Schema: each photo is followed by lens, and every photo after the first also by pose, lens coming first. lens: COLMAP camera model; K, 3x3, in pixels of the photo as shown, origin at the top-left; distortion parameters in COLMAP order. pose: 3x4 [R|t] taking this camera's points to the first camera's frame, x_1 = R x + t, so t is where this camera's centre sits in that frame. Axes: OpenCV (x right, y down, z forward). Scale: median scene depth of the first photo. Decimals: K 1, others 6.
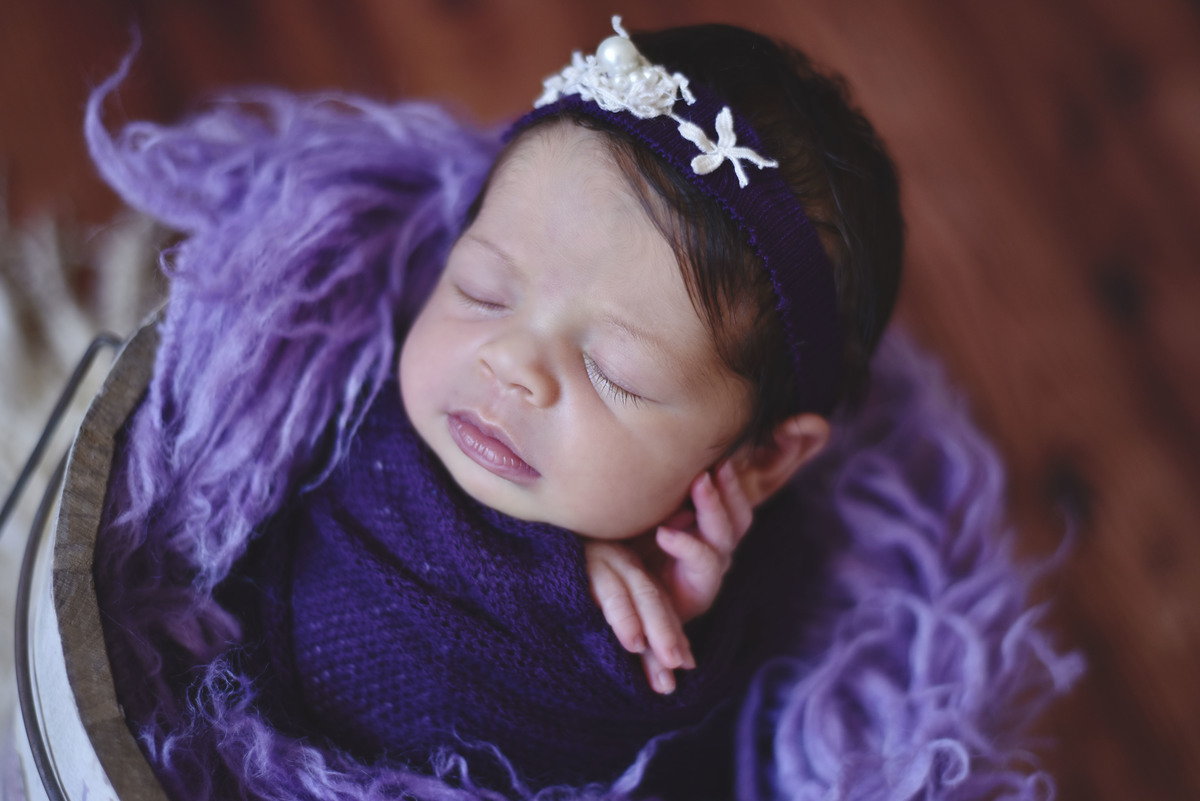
lens RADIAL K [[1885.1, 0, 600.3], [0, 1885.1, 454.1], [0, 0, 1]] dist [-0.006920, 0.001393]
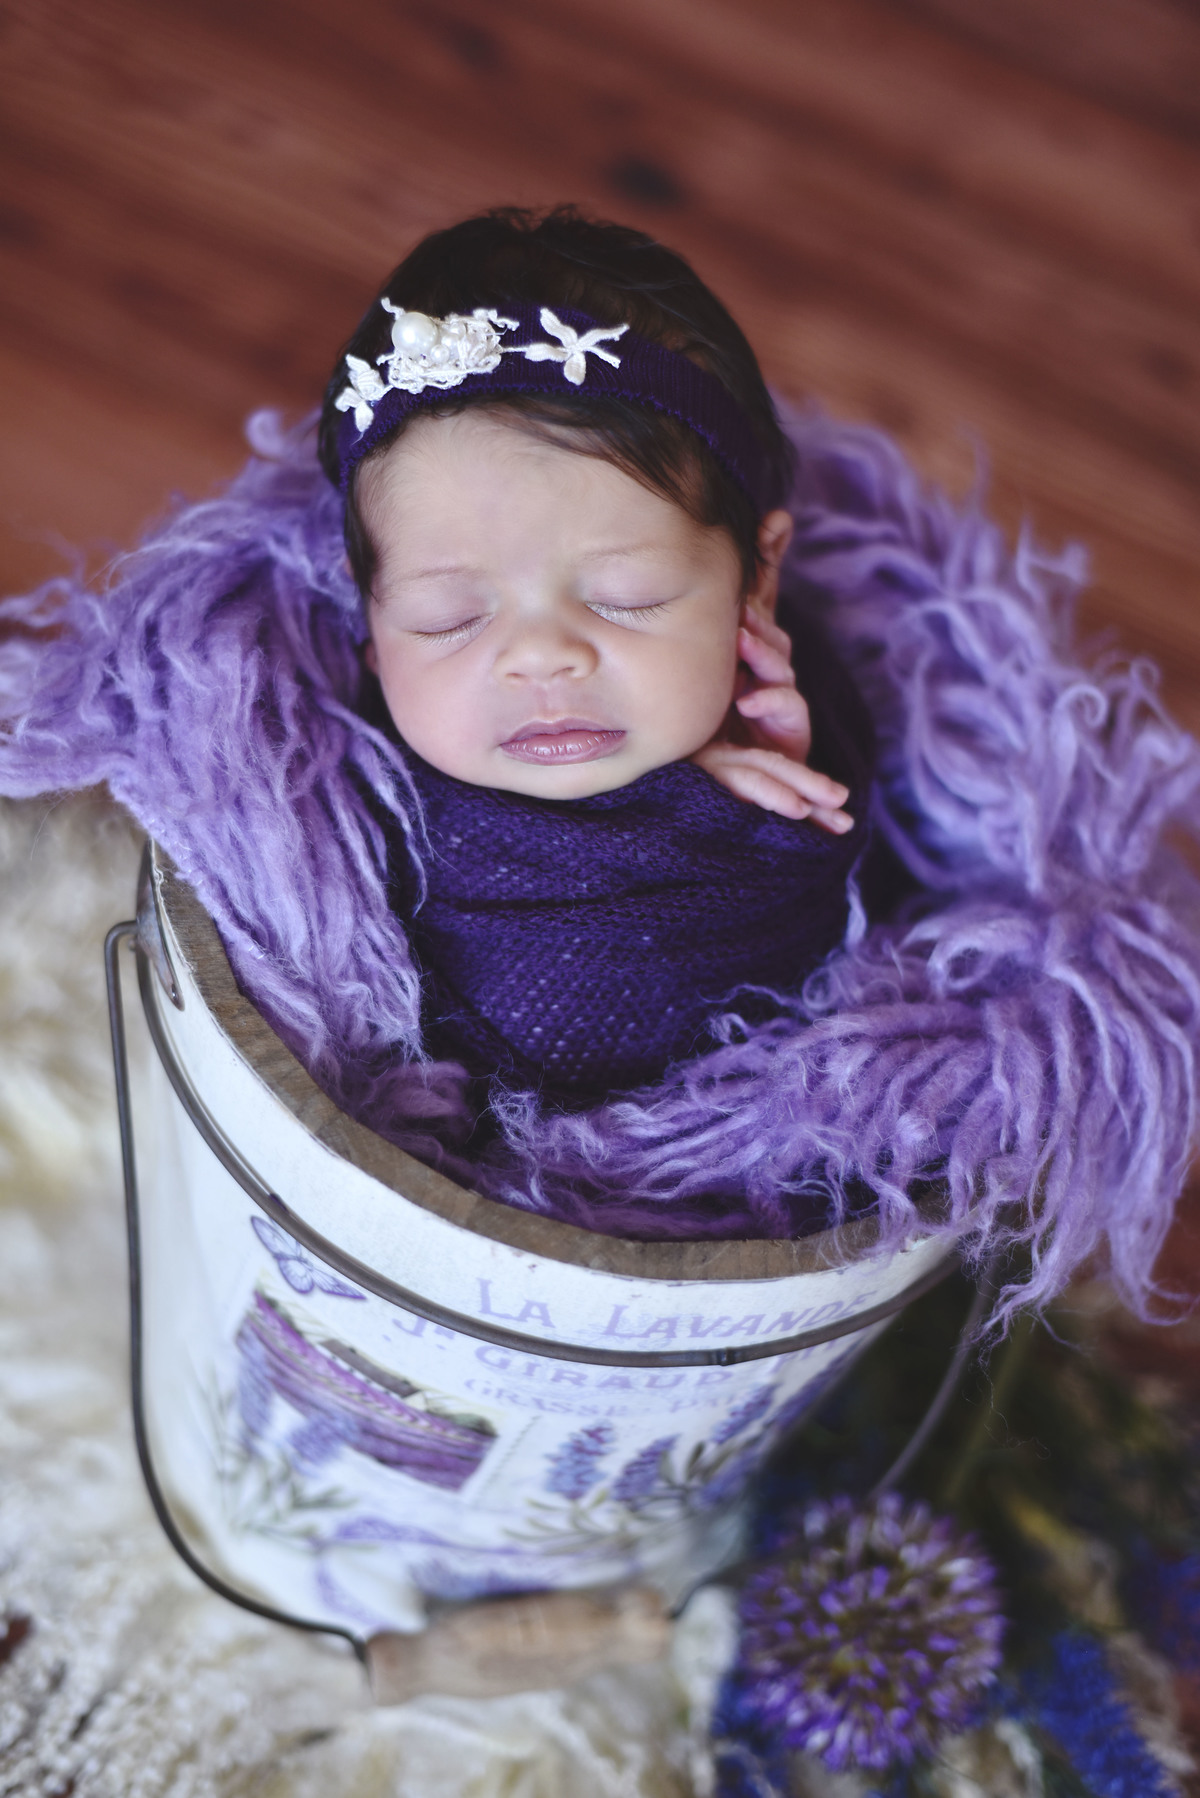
lens RADIAL K [[2824.6, 0, 600.0], [0, 2824.6, 899.0], [0, 0, 1]] dist [-0.006920, 0.001393]
pose [[0.747938, -0.637417, 0.185171, -0.352549], [0.607052, 0.769707, 0.197583, -0.211054], [-0.268470, -0.035372, 0.962638, -0.376181]]
